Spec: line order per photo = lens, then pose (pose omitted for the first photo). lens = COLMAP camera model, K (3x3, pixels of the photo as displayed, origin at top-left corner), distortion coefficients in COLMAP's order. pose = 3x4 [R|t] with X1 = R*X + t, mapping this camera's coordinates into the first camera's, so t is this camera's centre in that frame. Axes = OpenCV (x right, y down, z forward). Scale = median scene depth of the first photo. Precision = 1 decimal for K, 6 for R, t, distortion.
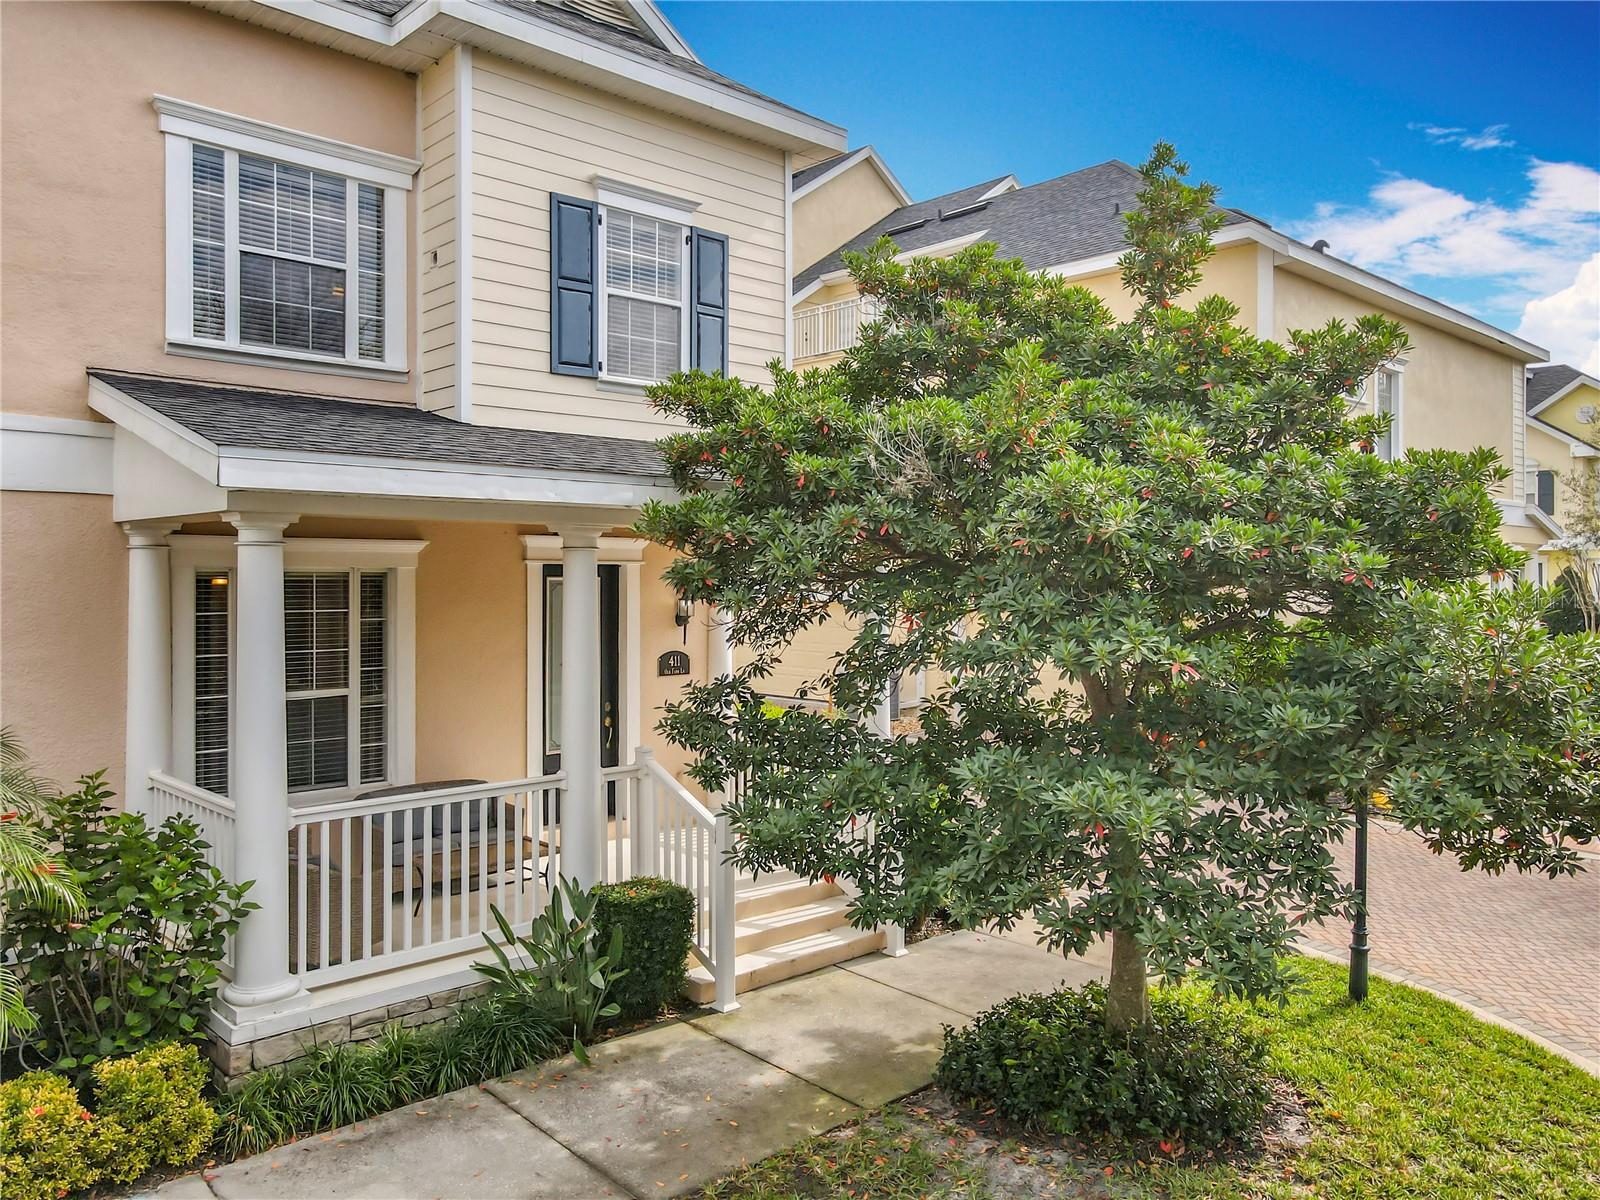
lens RADIAL K [[1145.3, 0, 790.1], [0, 1145.3, 575.0], [0, 0, 1]] dist [0.030307, 0.003600]
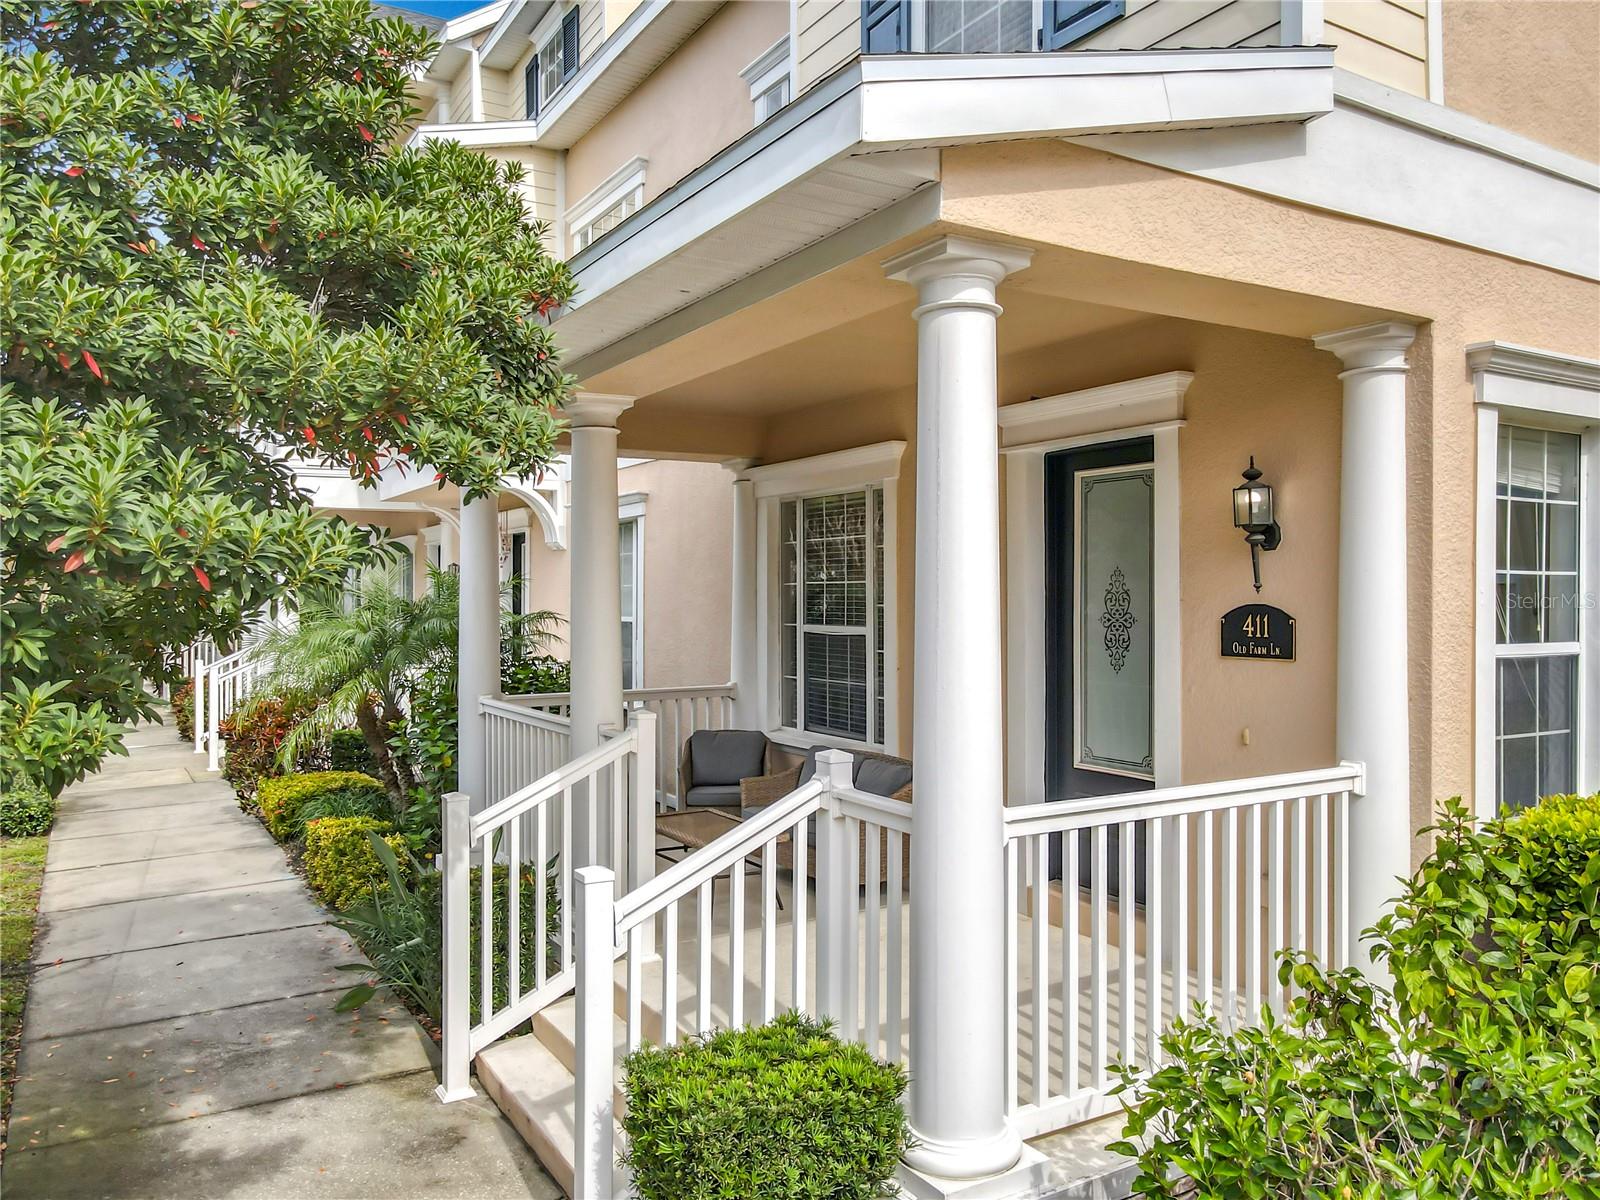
lens RADIAL K [[1179.3, 0, 797.7], [0, 1179.3, 607.3], [0, 0, 1]] dist [0.006677, 0.027985]
pose [[-0.201165, 0.006327, -0.979537, 0.474155], [0.004991, 0.999973, 0.005434, 0.077495], [0.979545, -0.003795, -0.201191, 1.108407]]
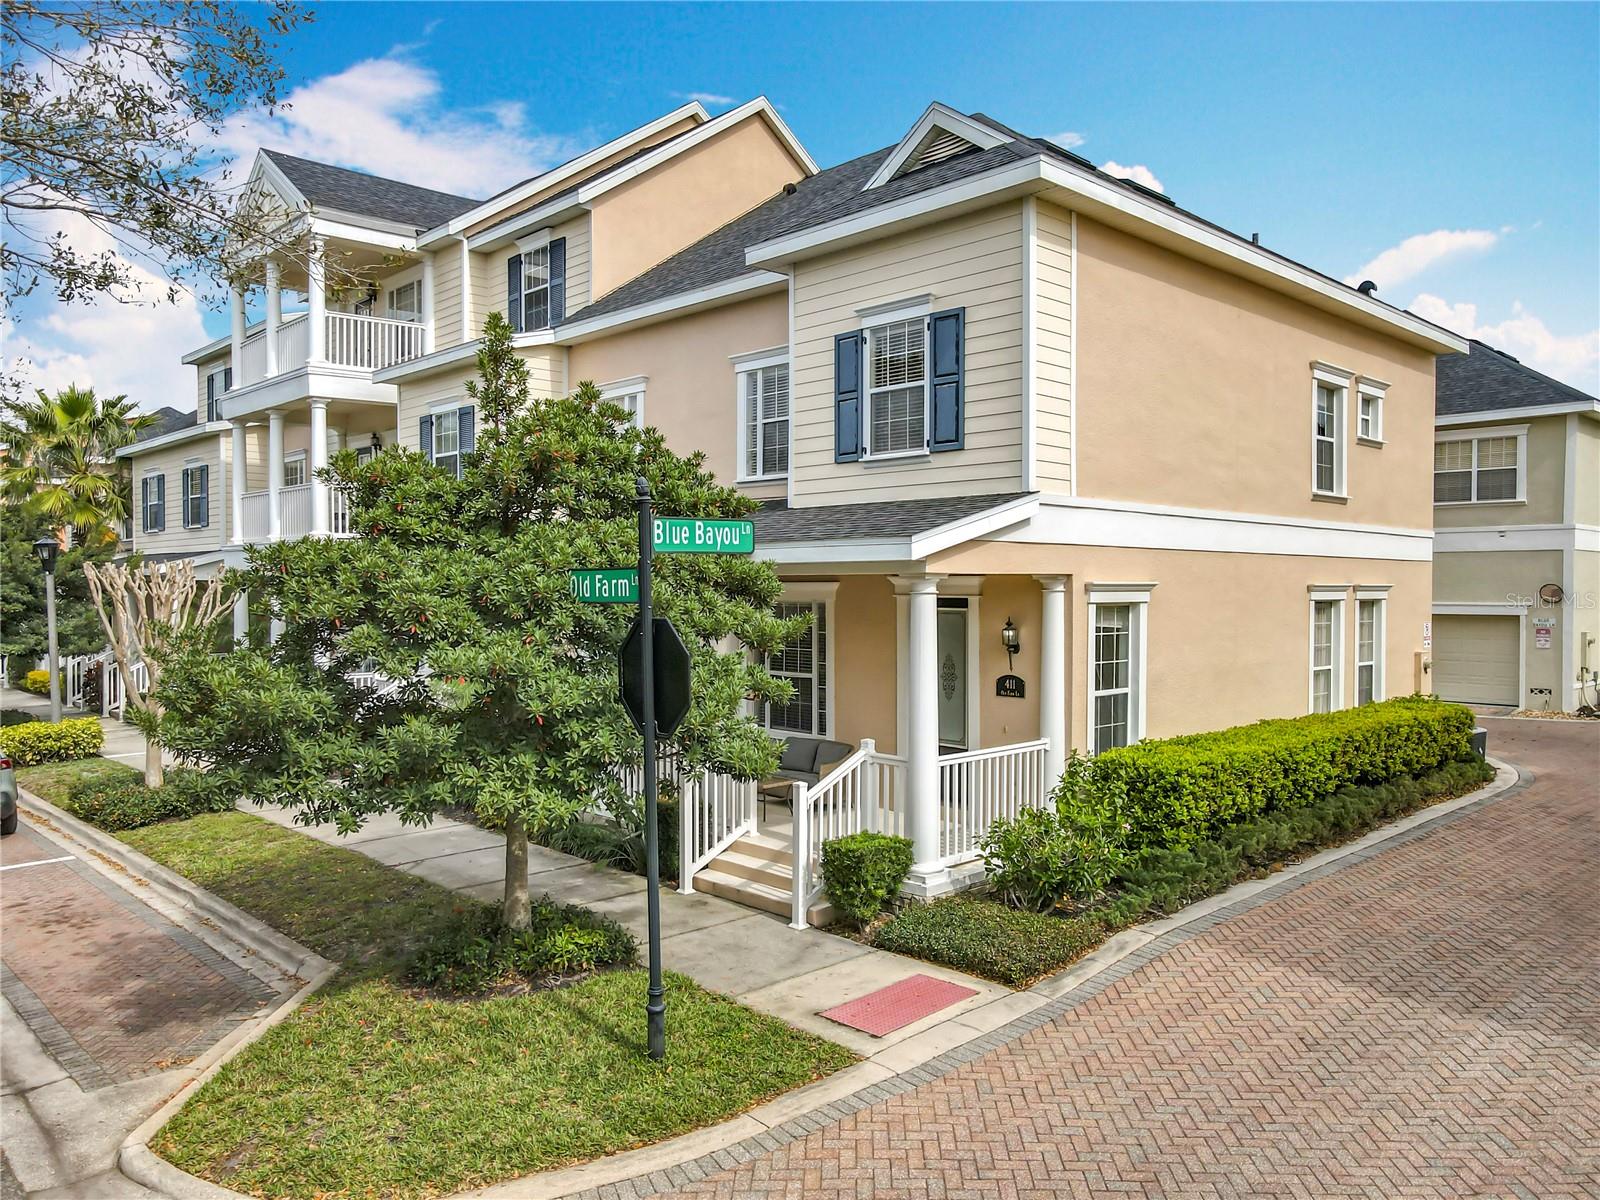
lens RADIAL K [[1200.8, 0, 820.3], [0, 1200.8, 602.4], [0, 0, 1]] dist [0.011009, 0.013576]
pose [[0.041043, 0.015935, -0.999030, 1.282375], [0.000828, 0.999872, 0.015982, -0.028389], [0.999157, -0.001483, 0.041025, 0.927520]]
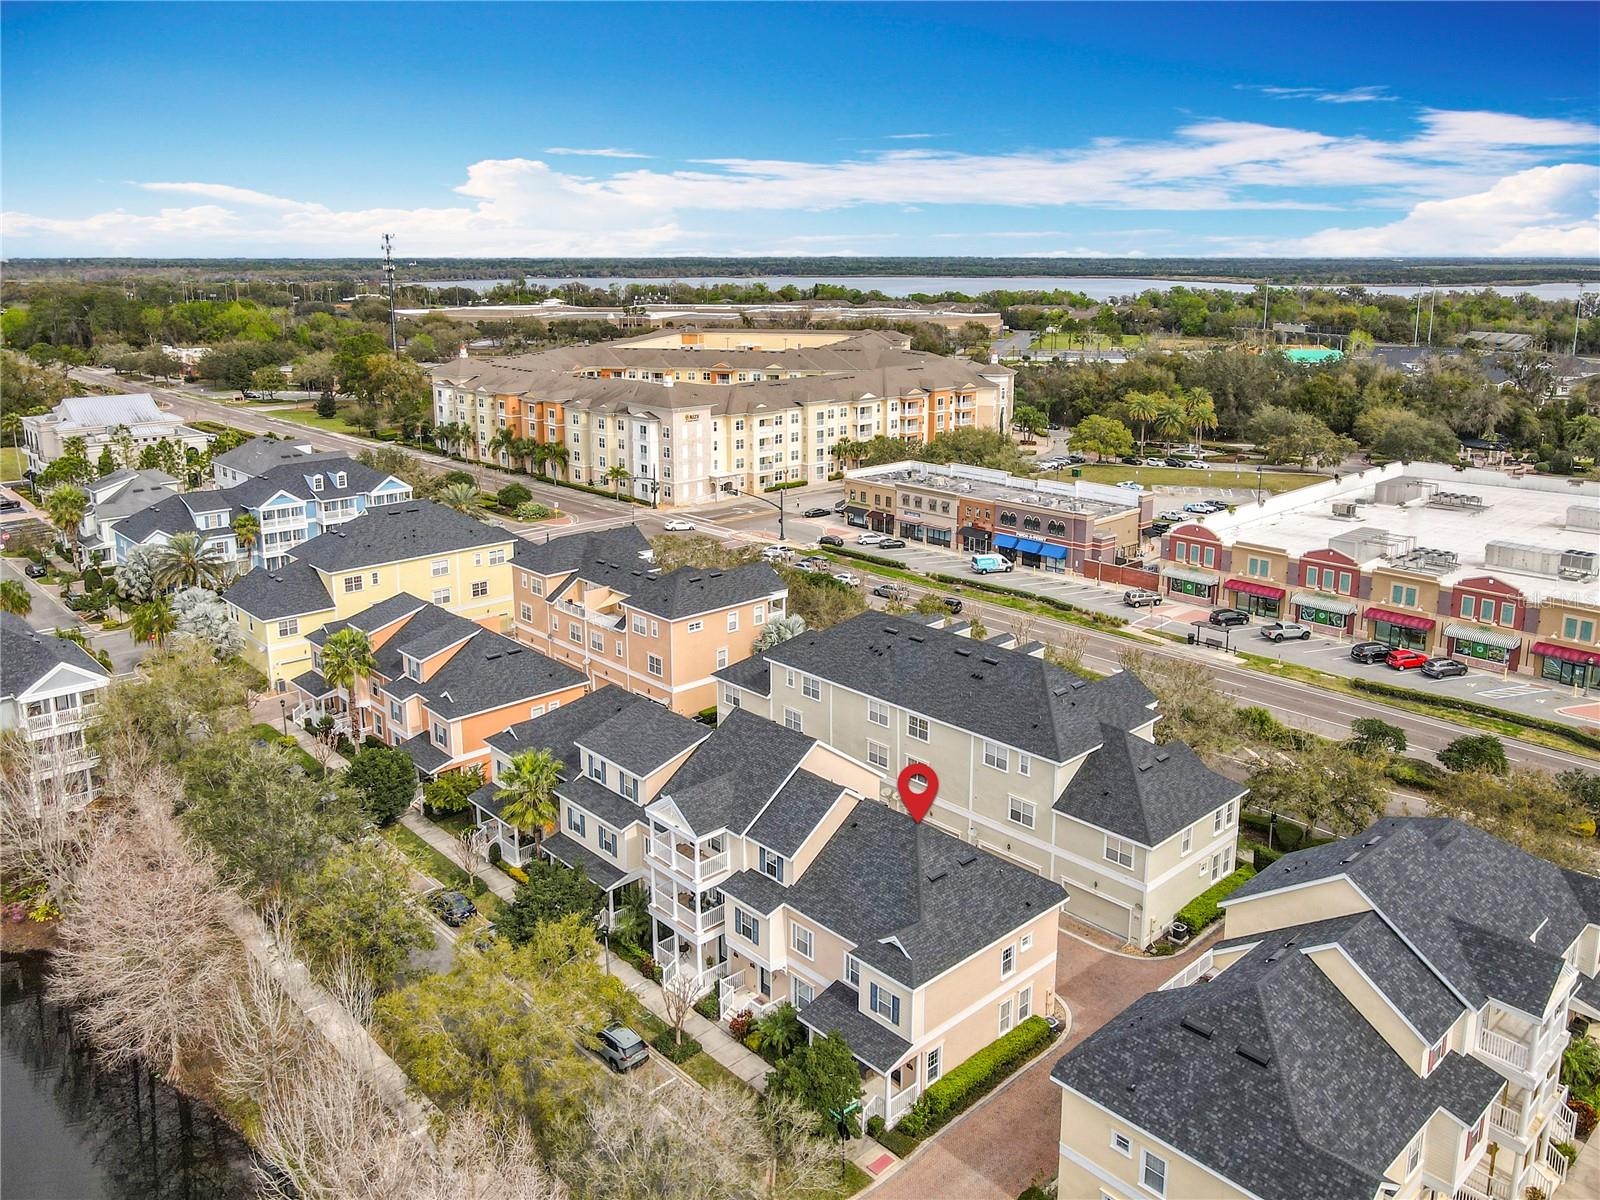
lens RADIAL K [[1200.8, 0, 820.3], [0, 1200.8, 602.4], [0, 0, 1]] dist [0.011009, 0.013576]
pose [[0.017131, 0.276670, -0.960812, 5.235189], [0.008364, 0.960880, 0.276839, -3.984082], [0.999818, -0.012779, 0.014147, 0.683321]]
